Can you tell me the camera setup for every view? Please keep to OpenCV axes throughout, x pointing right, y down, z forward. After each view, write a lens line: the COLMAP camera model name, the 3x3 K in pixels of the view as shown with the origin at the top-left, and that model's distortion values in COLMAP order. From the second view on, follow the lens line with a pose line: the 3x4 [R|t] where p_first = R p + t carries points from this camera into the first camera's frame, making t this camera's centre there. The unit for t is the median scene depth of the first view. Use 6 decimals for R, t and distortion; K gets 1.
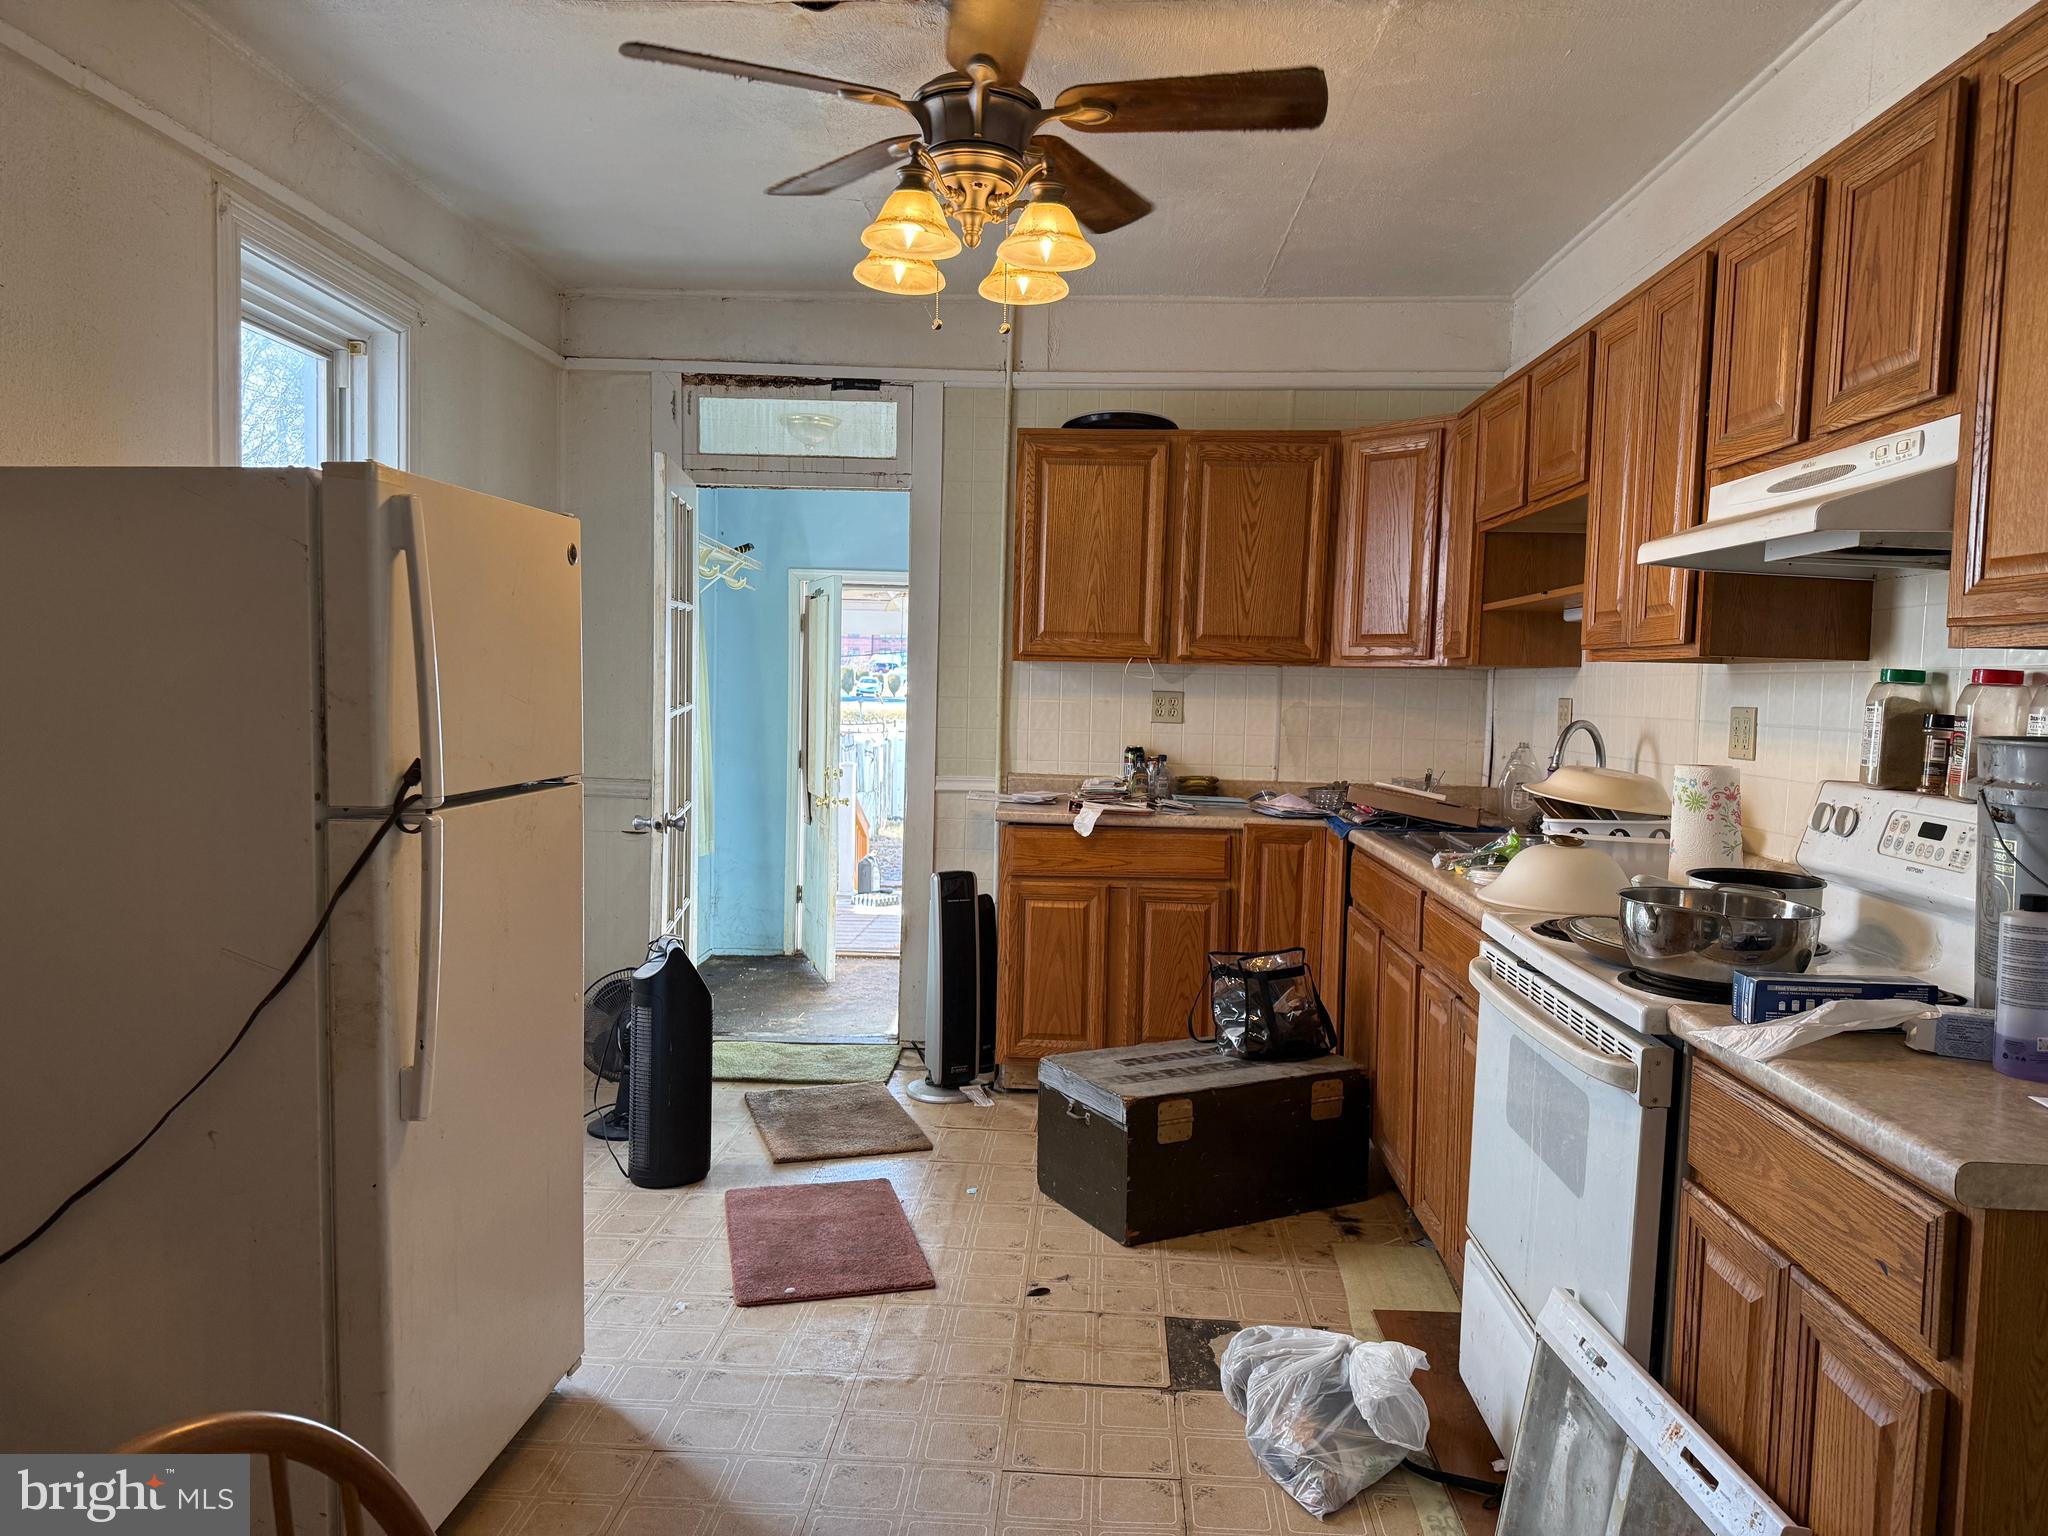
lens RADIAL K [[1436.3, 0, 1024.2], [0, 1436.3, 776.3], [0, 0, 1]] dist [0.171498, -0.324962]
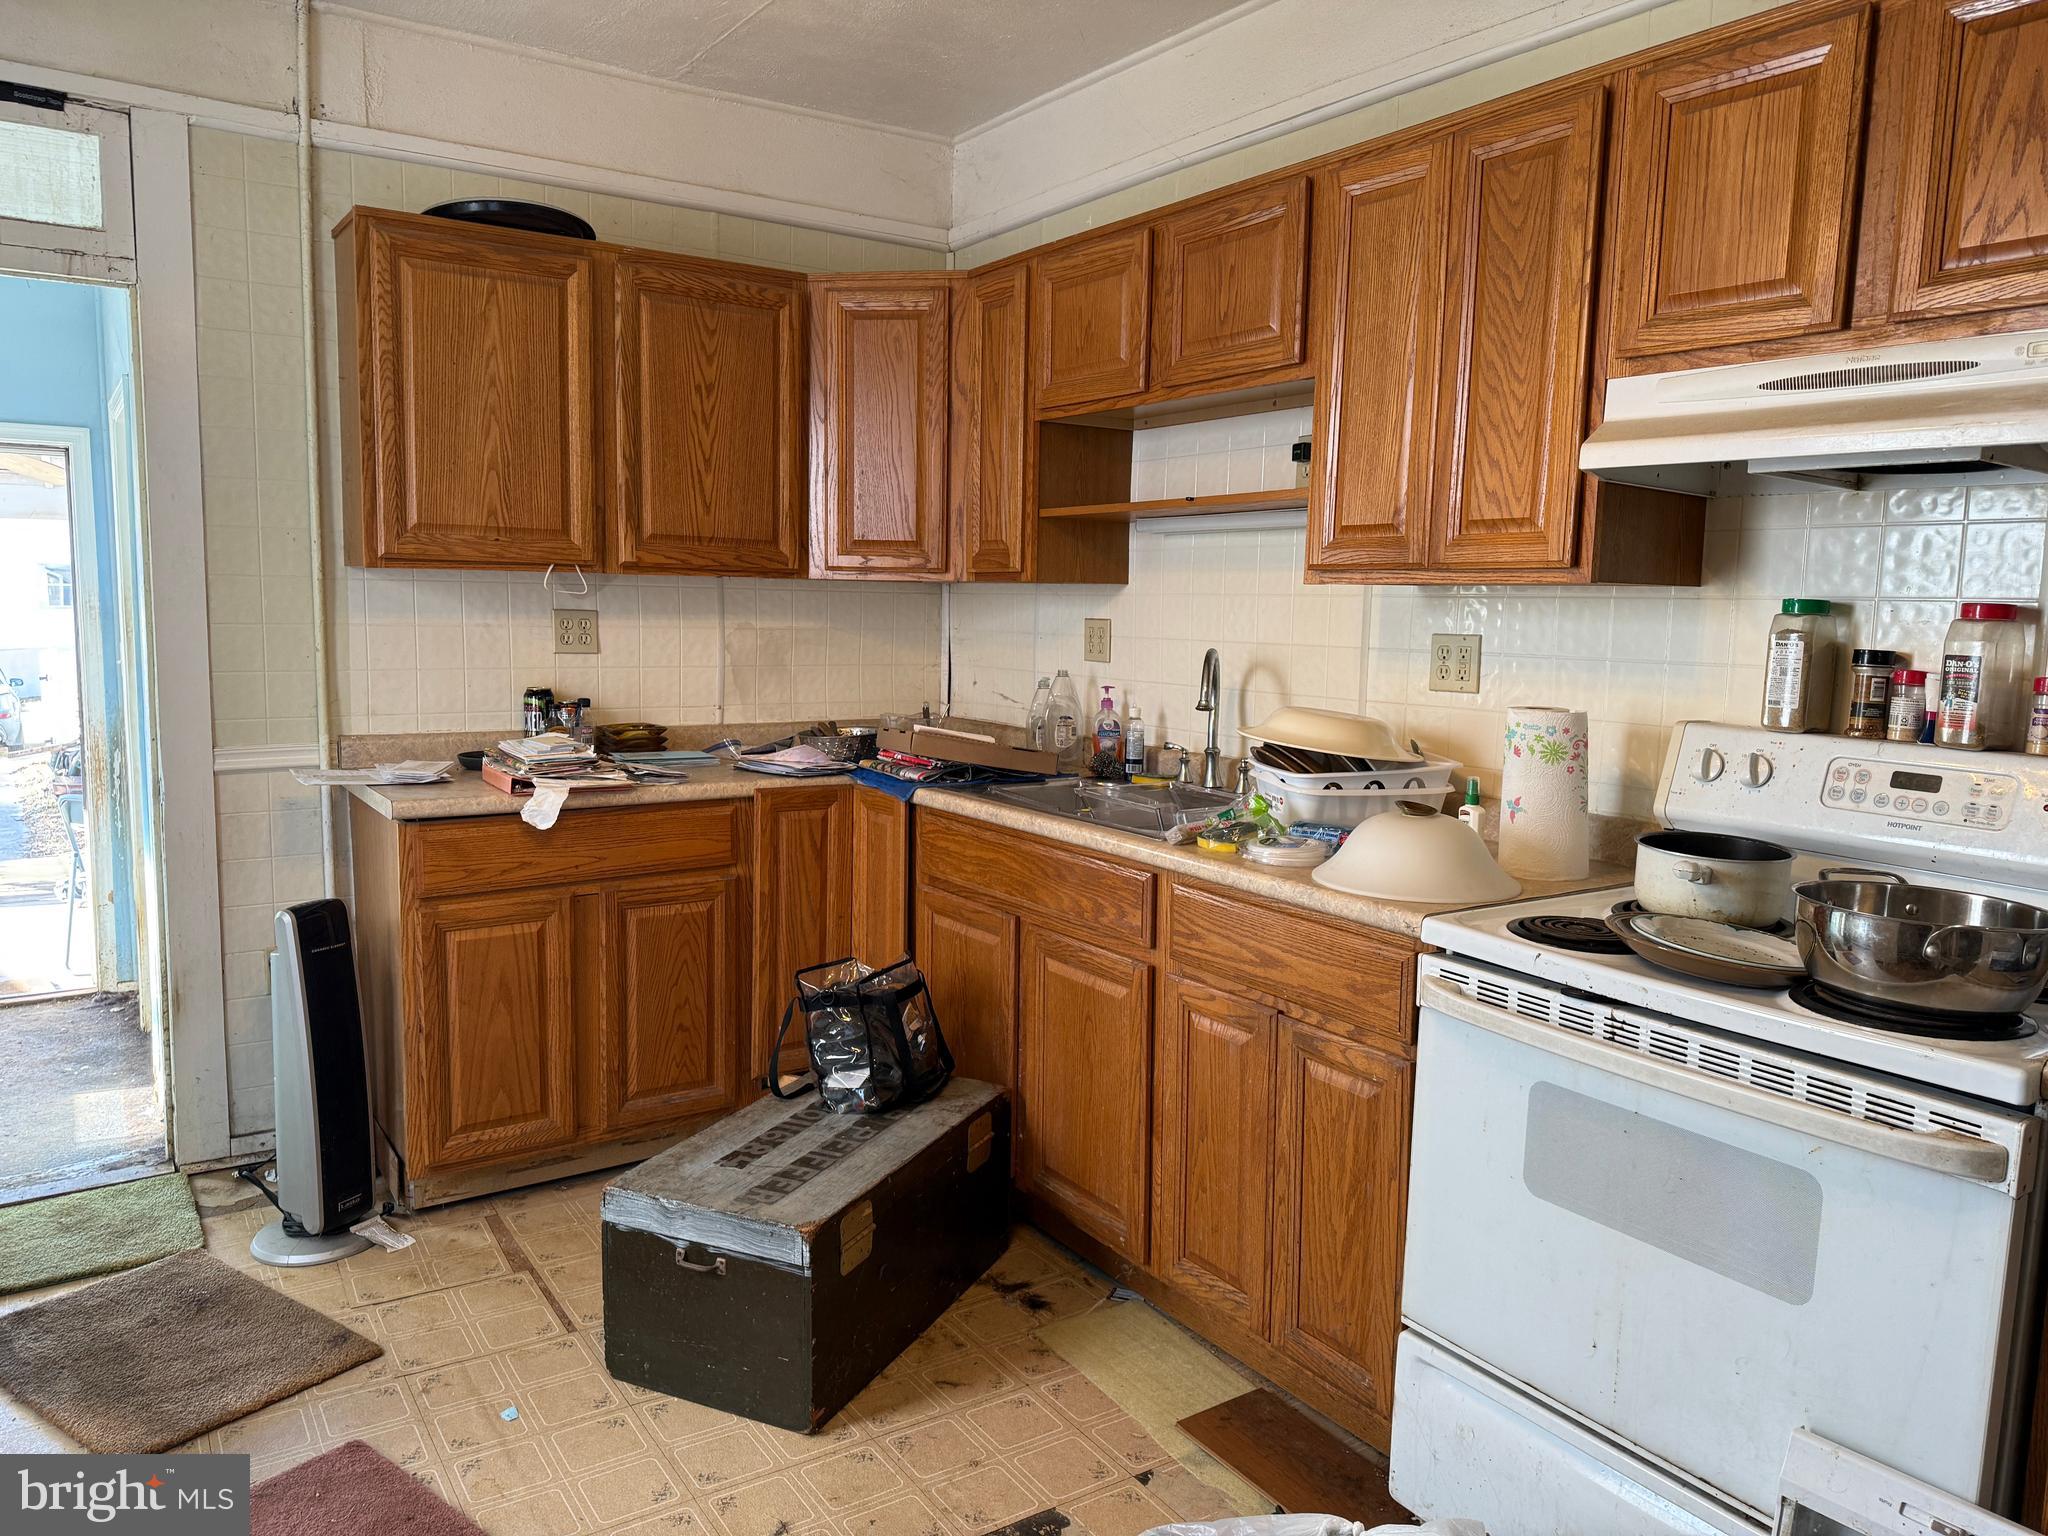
lens RADIAL K [[1439.9, 0, 1024.0], [0, 1439.9, 768.0], [0, 0, 1]] dist [0.095017, -0.135727]
pose [[0.801223, -0.080169, 0.592972, -0.178558], [0.039907, 0.995937, 0.080727, -0.033133], [-0.597034, -0.041017, 0.801167, 0.305138]]
